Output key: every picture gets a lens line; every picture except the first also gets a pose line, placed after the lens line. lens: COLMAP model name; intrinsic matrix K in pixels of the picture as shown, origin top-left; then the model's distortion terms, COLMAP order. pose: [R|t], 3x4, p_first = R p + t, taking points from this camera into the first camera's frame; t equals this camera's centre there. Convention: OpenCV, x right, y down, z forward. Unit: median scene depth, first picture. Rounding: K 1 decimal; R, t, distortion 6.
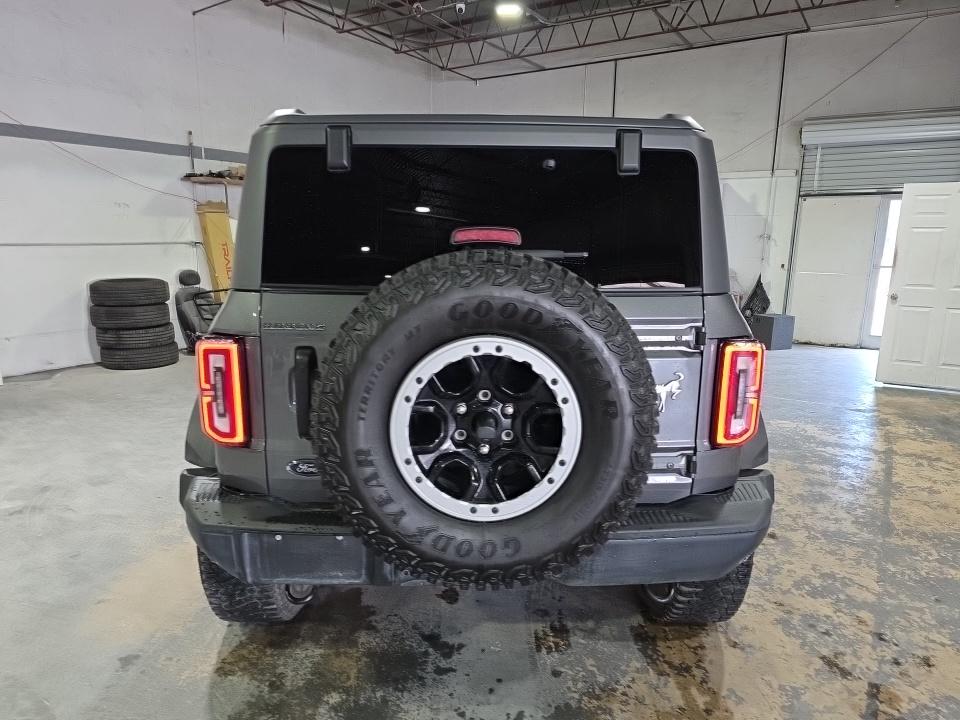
lens RADIAL K [[631.5, 0, 479.4], [0, 631.5, 361.8], [0, 0, 1]] dist [0.006770, 0.000990]
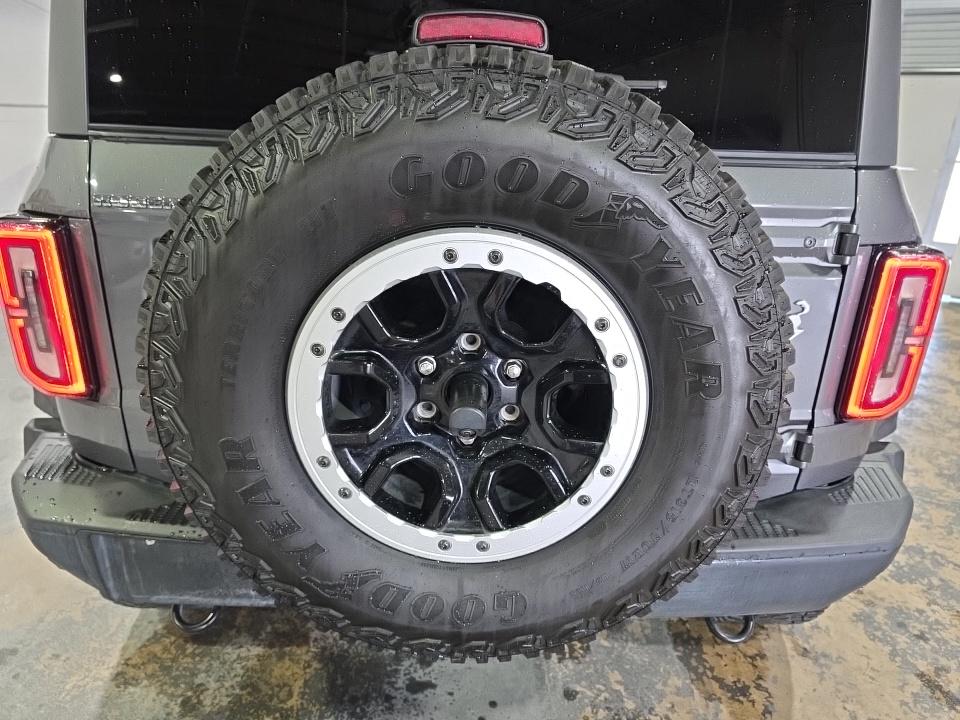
lens RADIAL K [[653.4, 0, 499.3], [0, 653.4, 373.7], [0, 0, 1]] dist [0.006029, -0.002361]
pose [[0.999581, 0.026810, 0.010911, 0.024051], [-0.028313, 0.983977, 0.176035, -0.016002], [-0.006017, -0.176270, 0.984324, 0.373951]]
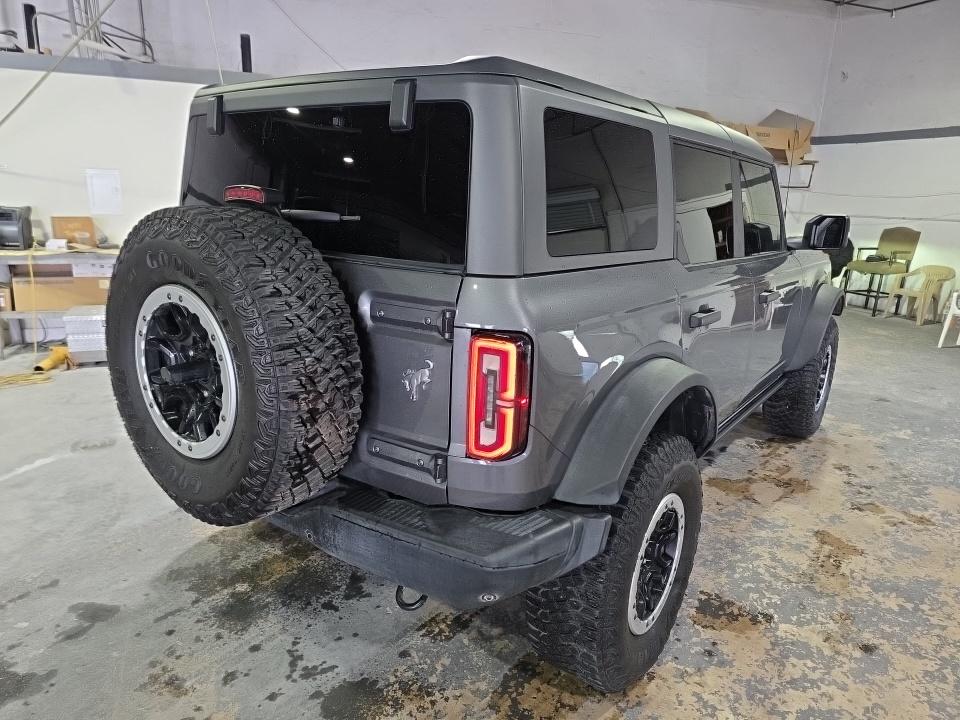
lens RADIAL K [[645.6, 0, 474.2], [0, 645.6, 364.4], [0, 0, 1]] dist [0.034576, -0.031377]
pose [[0.800442, 0.178597, -0.572185, 0.847648], [-0.143594, 0.983918, 0.106234, -0.077981], [0.581956, -0.002872, 0.813215, 0.311843]]
